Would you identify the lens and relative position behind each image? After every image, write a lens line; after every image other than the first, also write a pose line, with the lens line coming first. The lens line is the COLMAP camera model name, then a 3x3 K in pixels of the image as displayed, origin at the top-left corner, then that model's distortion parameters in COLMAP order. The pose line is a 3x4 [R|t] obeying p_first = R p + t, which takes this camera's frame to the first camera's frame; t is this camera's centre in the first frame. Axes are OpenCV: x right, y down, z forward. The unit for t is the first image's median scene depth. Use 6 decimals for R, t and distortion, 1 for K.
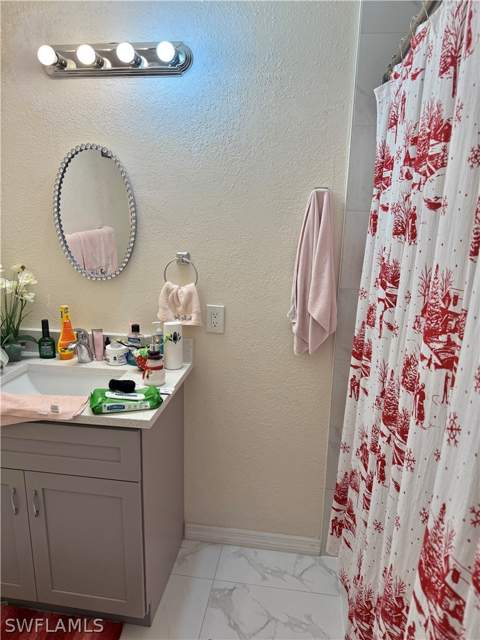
lens RADIAL K [[455.3, 0, 240.0], [0, 455.3, 320.0], [0, 0, 1]] dist [0.094403, -0.140594]
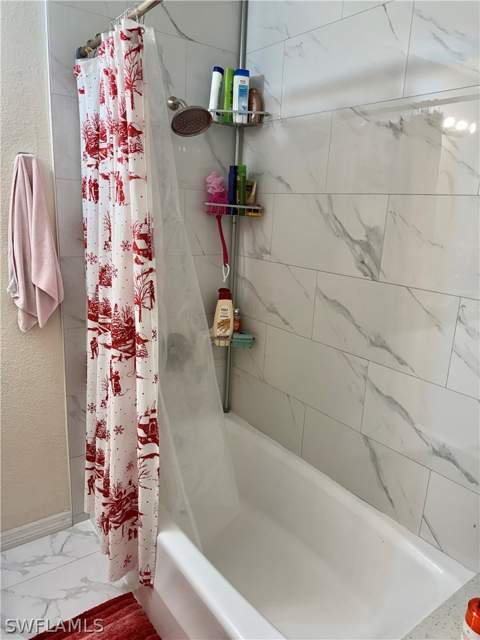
lens RADIAL K [[455.3, 0, 240.0], [0, 455.3, 320.0], [0, 0, 1]] dist [0.094403, -0.140594]
pose [[0.694044, -0.156999, 0.702606, -0.249016], [0.140380, 0.986712, 0.081814, 0.041261], [-0.706114, 0.041849, 0.706860, 0.010201]]
